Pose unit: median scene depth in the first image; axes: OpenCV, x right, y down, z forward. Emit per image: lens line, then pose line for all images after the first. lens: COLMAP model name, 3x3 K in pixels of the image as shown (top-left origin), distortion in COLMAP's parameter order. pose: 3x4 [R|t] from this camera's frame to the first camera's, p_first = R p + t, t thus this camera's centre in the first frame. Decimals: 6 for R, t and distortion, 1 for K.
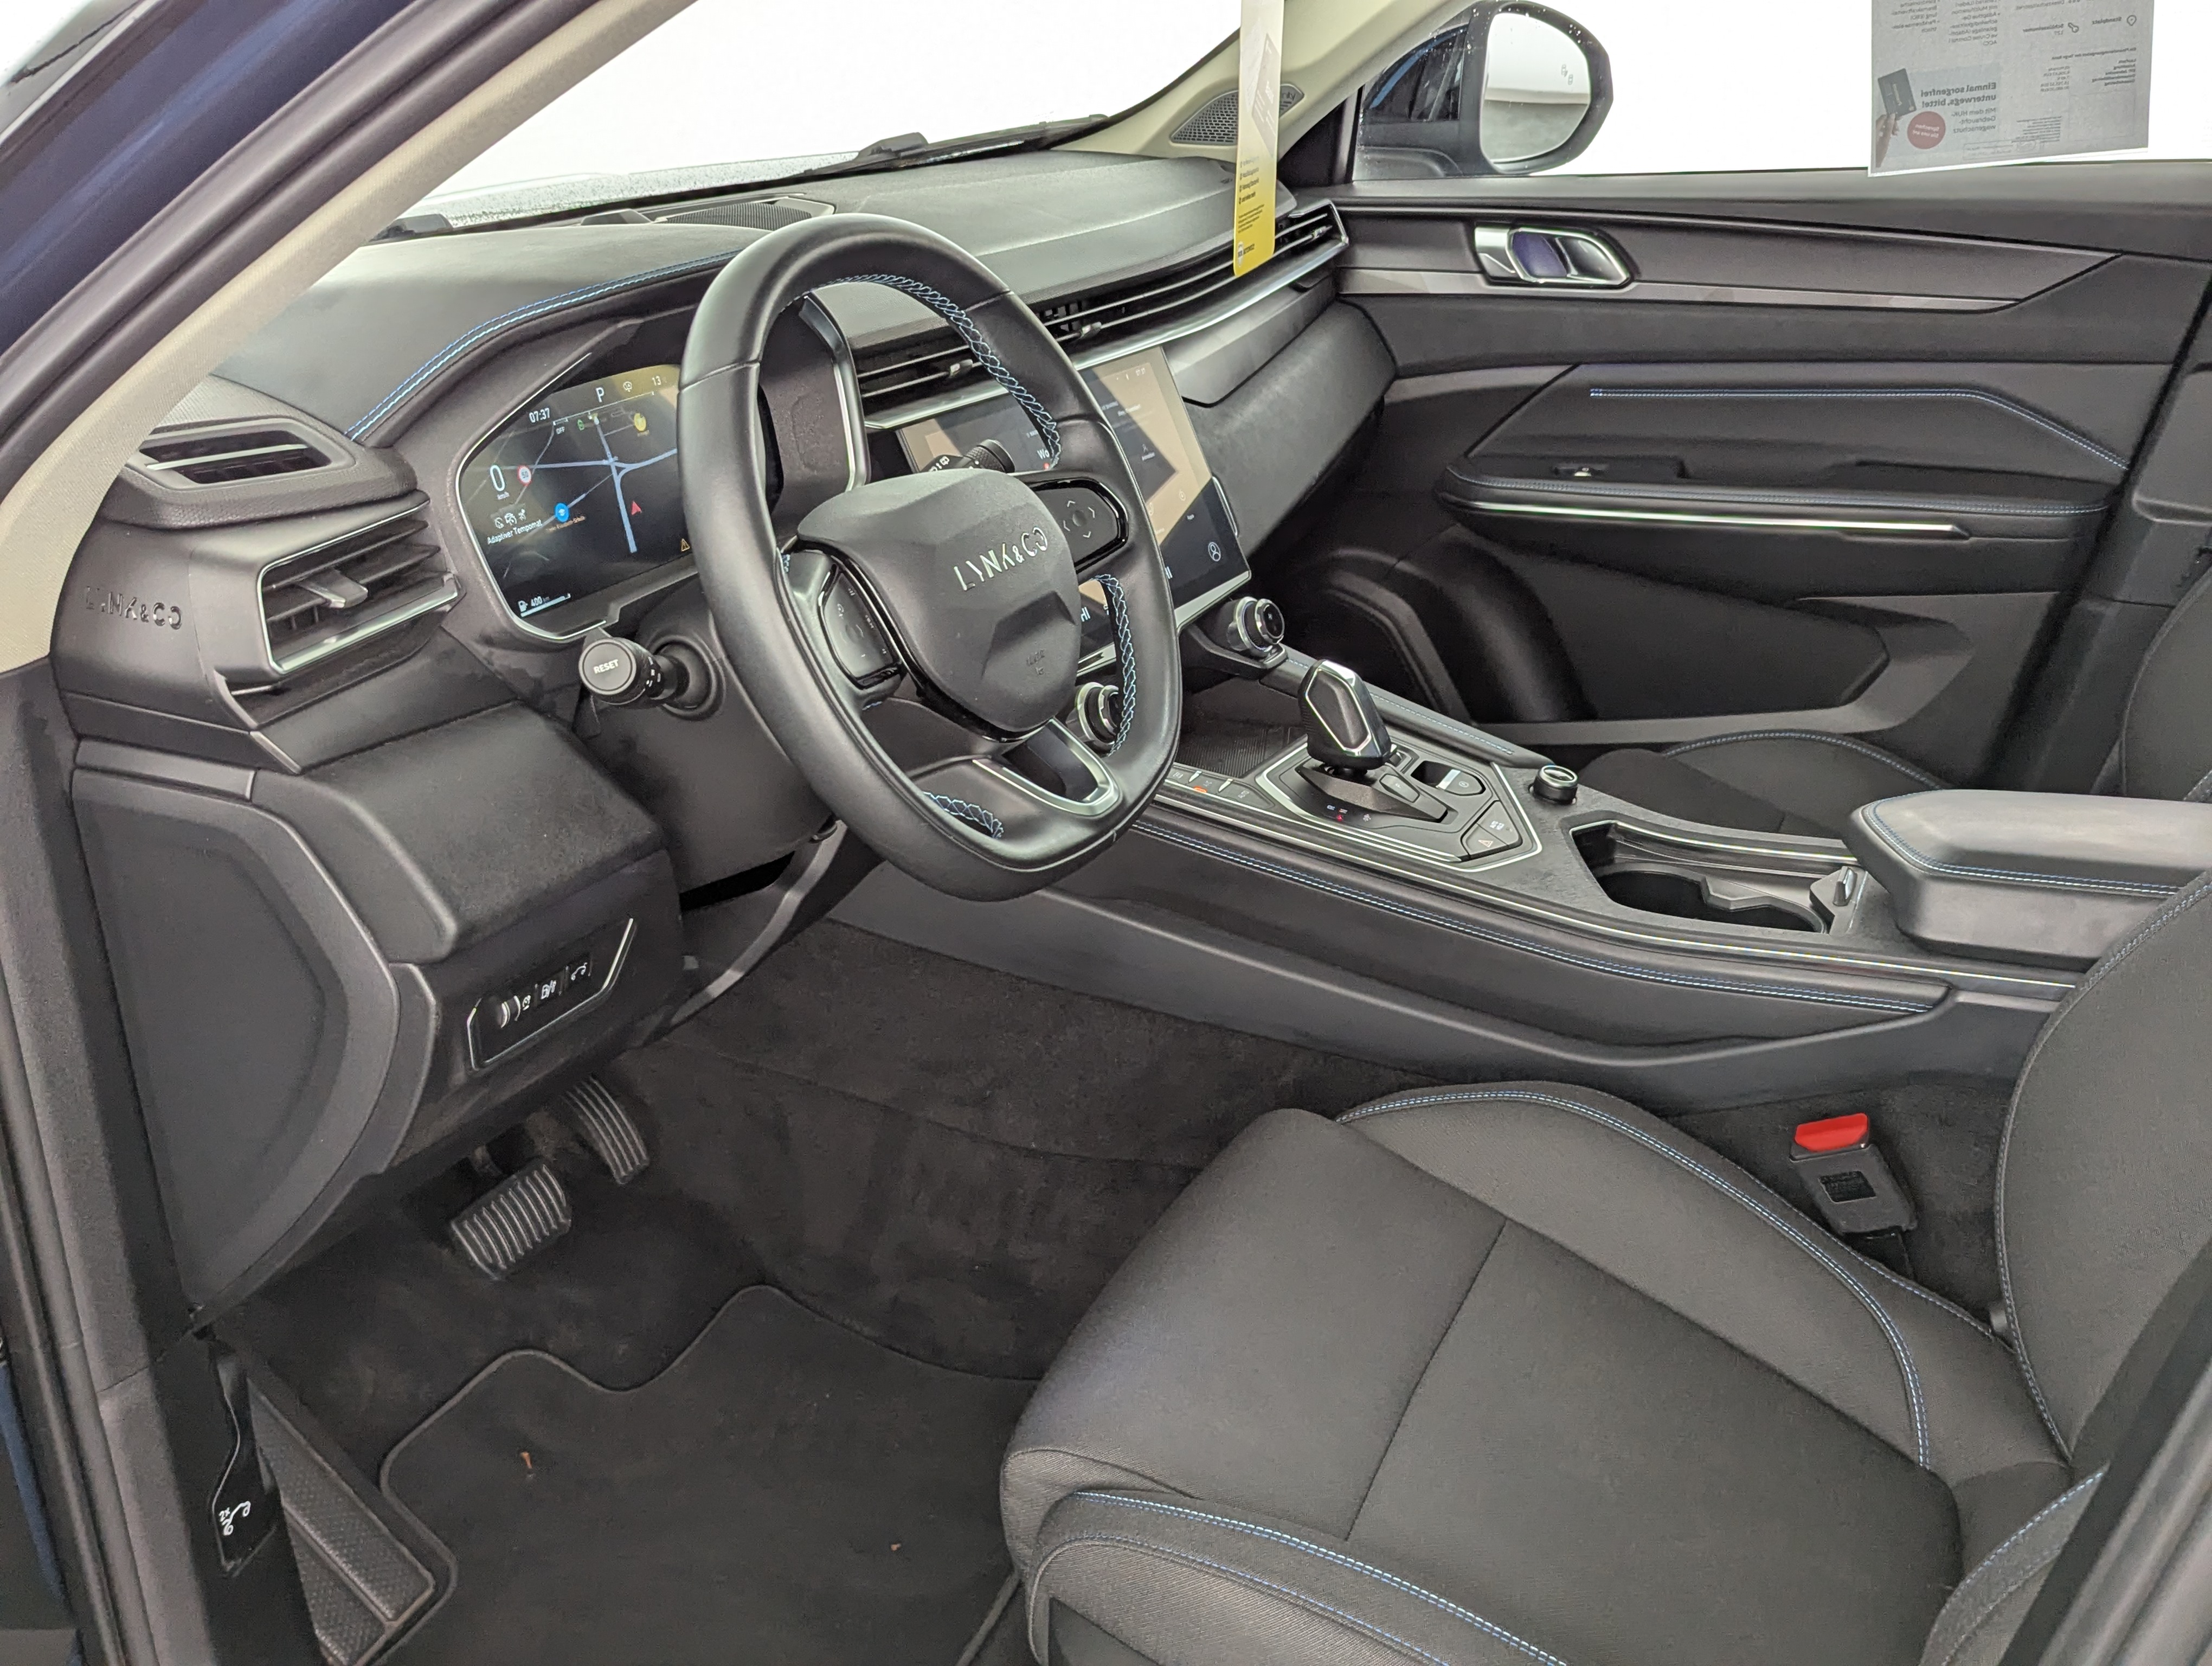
lens RADIAL K [[2080.4, 0, 1106.4], [0, 2080.4, 847.1], [0, 0, 1]] dist [0.028718, -0.002259]
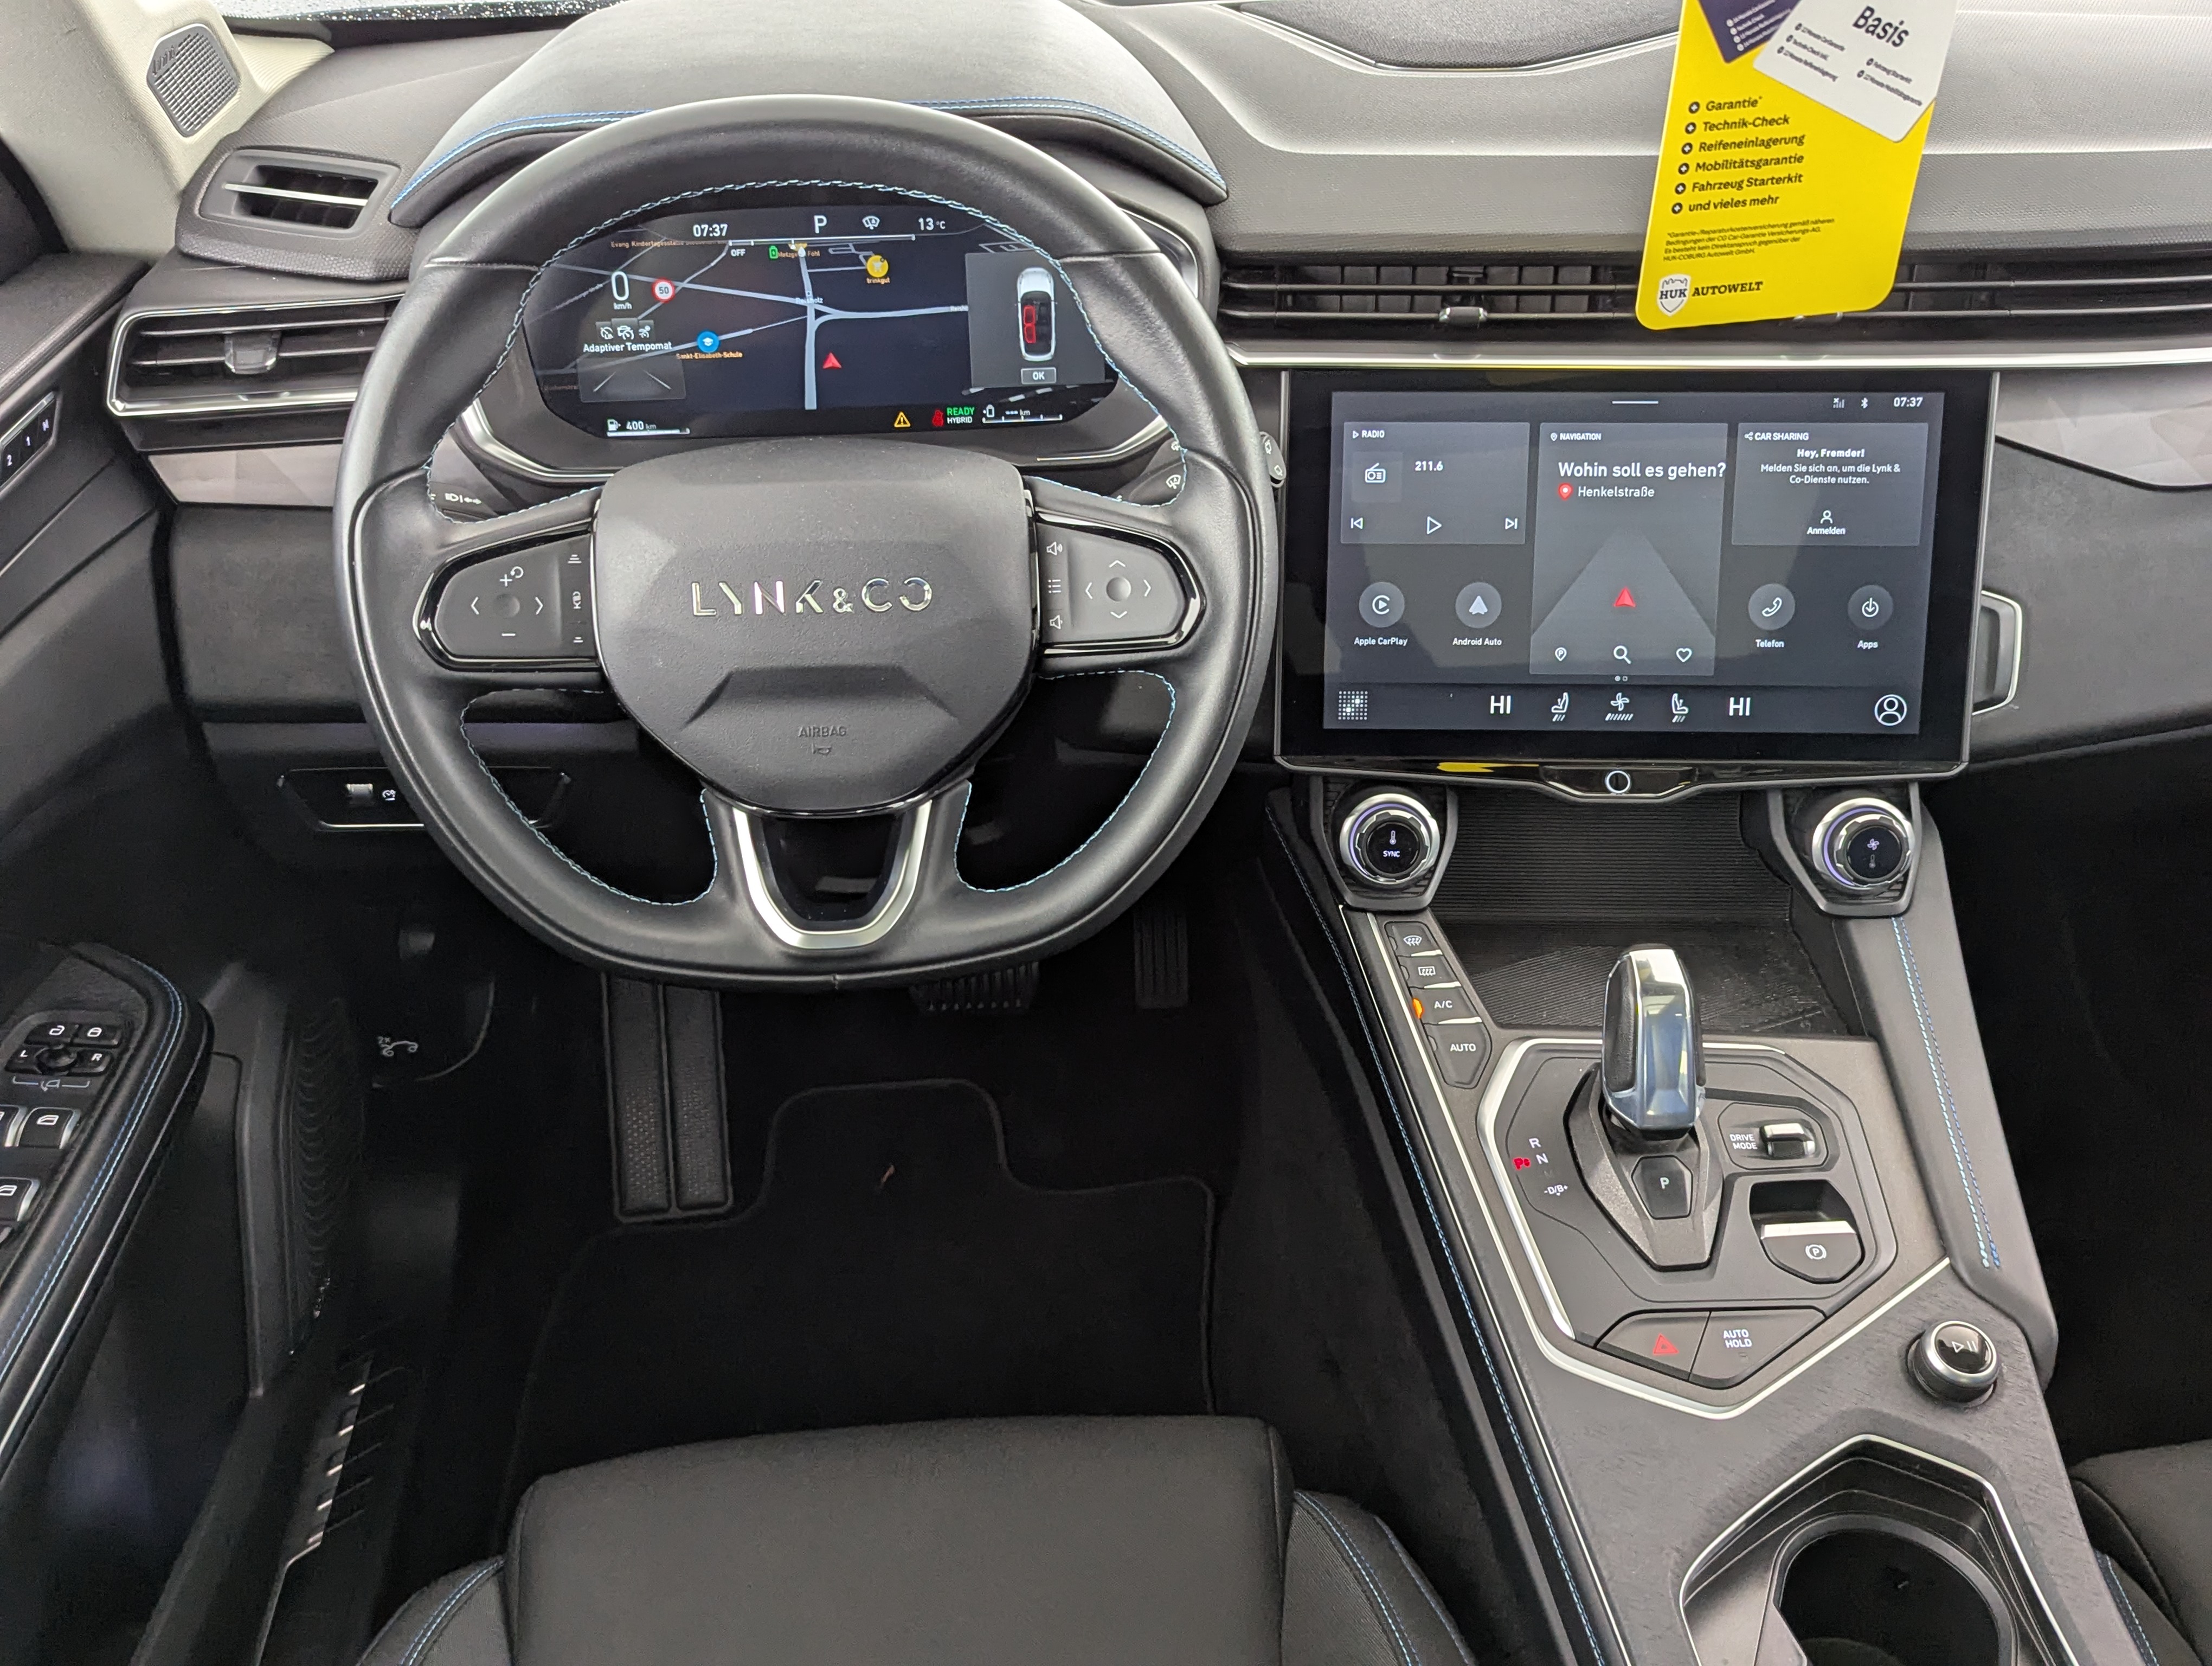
lens RADIAL K [[2002.4, 0, 1098.5], [0, 2002.4, 819.4], [0, 0, 1]] dist [0.045414, -0.003678]
pose [[0.504239, 0.511381, -0.695868, 0.532233], [-0.348160, 0.857802, 0.378100, -0.370798], [0.790271, 0.051621, 0.610580, 0.616817]]
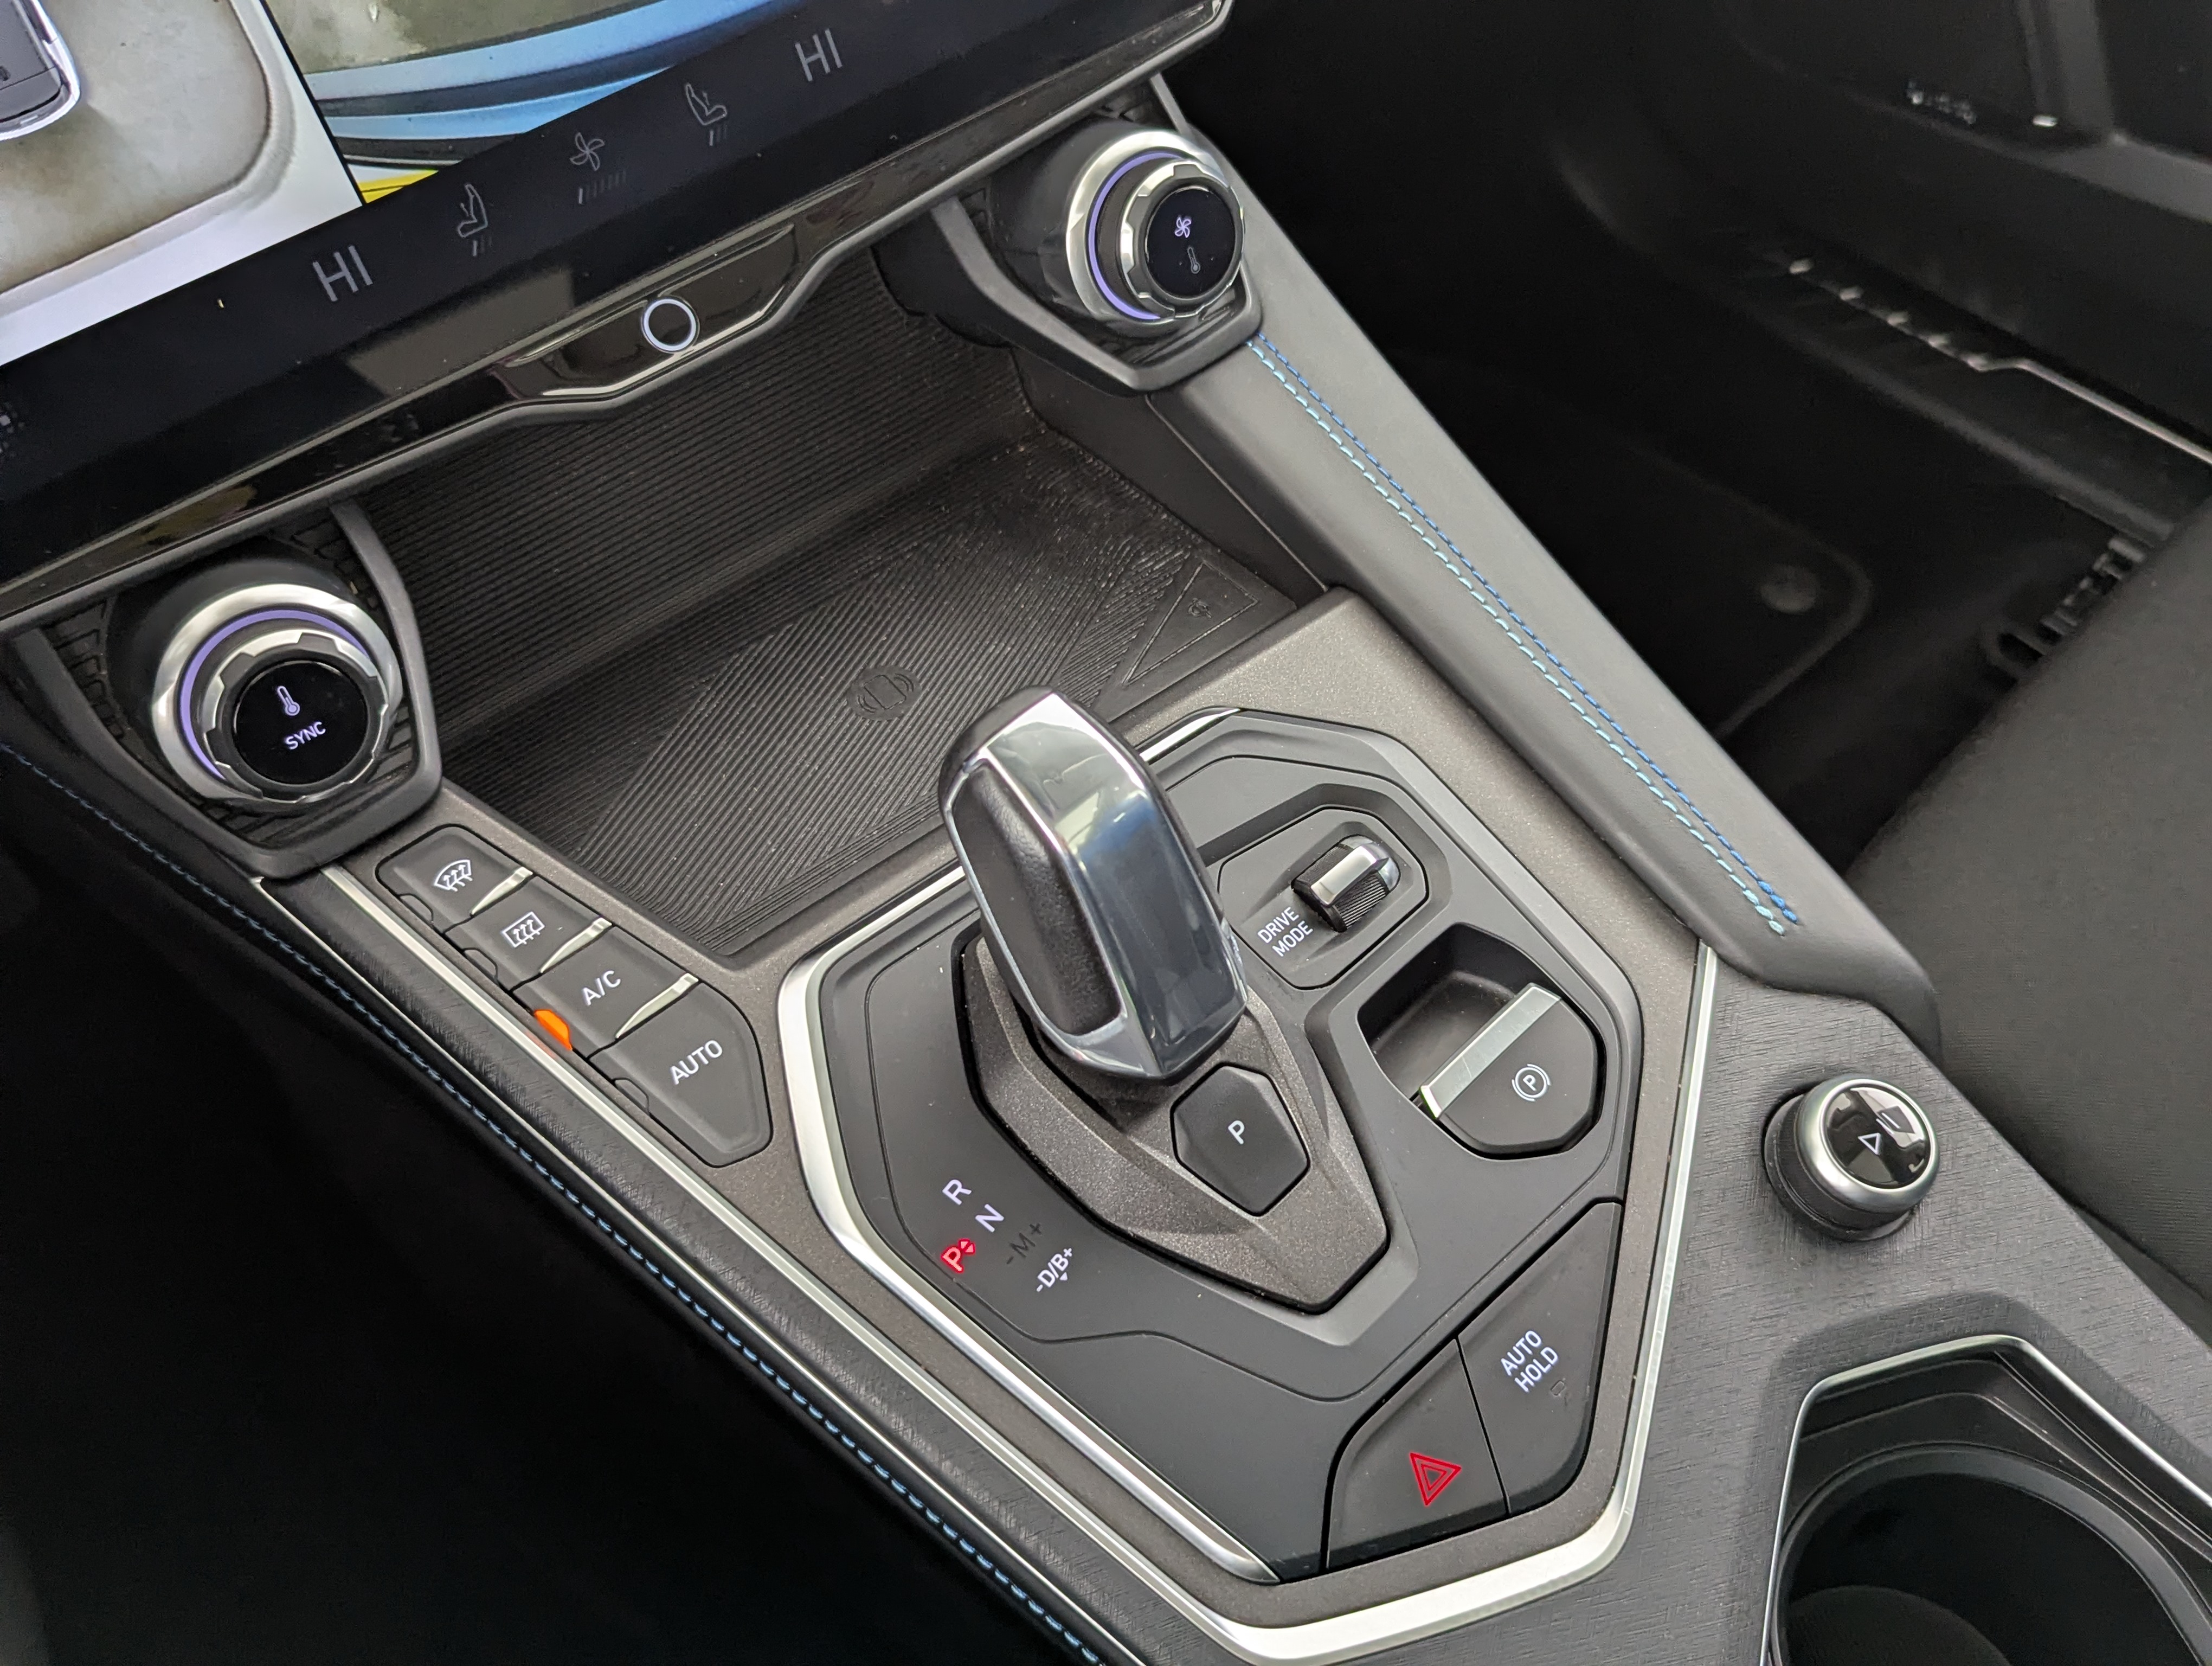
lens RADIAL K [[2143.9, 0, 1104.1], [0, 2143.9, 838.6], [0, 0, 1]] dist [0.017991, 0.003125]
pose [[0.941446, 0.267301, -0.205497, 0.219490], [-0.125723, 0.843842, 0.521655, -0.276548], [0.312846, -0.465275, 0.828038, 0.964720]]
